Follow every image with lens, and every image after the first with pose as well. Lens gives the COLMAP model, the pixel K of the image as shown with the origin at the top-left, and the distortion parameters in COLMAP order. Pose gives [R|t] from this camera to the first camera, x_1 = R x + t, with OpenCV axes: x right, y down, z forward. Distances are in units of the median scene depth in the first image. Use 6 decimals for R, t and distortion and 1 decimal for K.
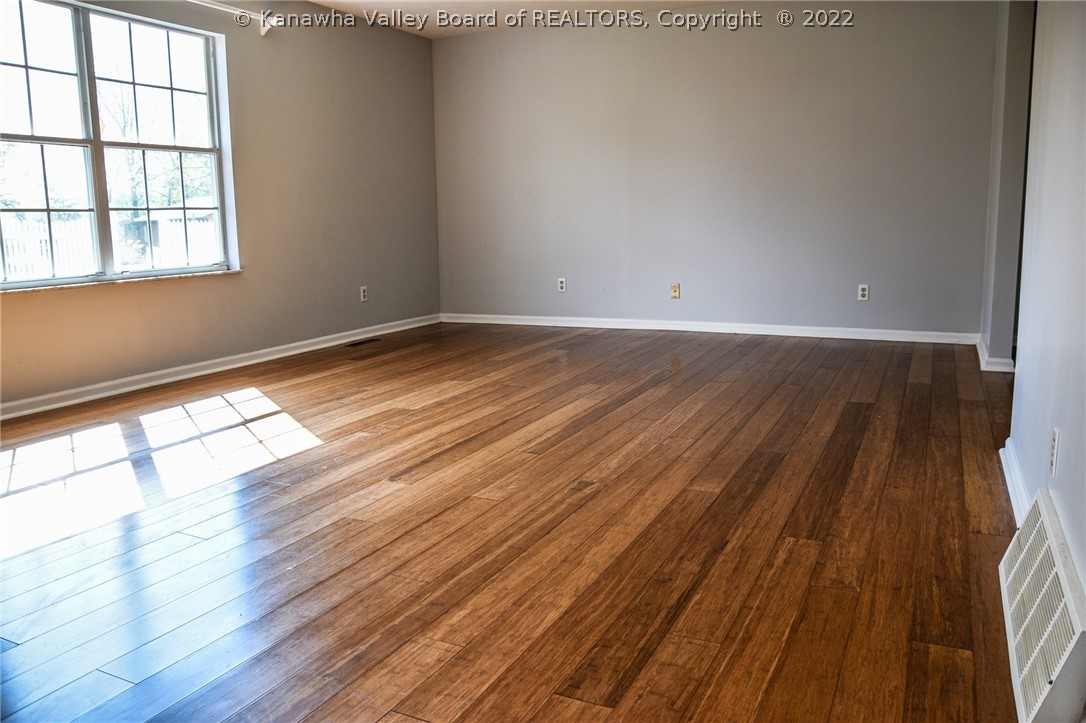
lens RADIAL K [[834.4, 0, 536.5], [0, 834.4, 365.6], [0, 0, 1]] dist [-0.155412, 0.113398]
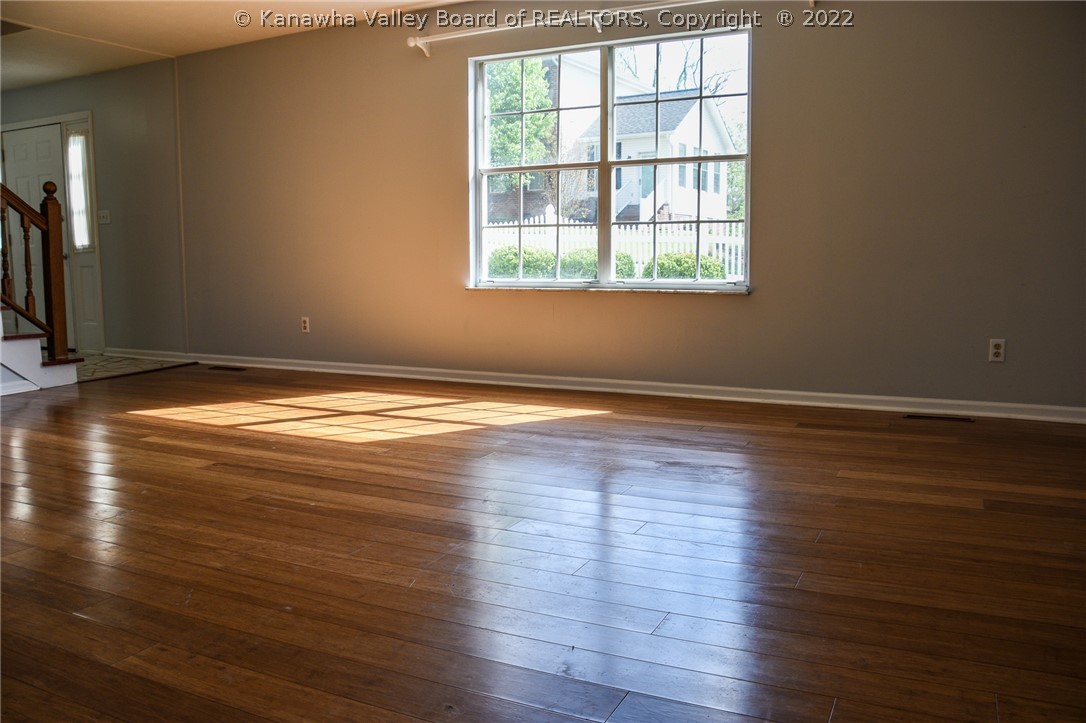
lens RADIAL K [[834.4, 0, 536.5], [0, 834.4, 365.6], [0, 0, 1]] dist [-0.155412, 0.113398]
pose [[-0.004785, 0.147227, -0.989091, 0.590335], [-0.165642, 0.975322, 0.145978, -0.150144], [0.986174, 0.164533, 0.019720, 0.884554]]
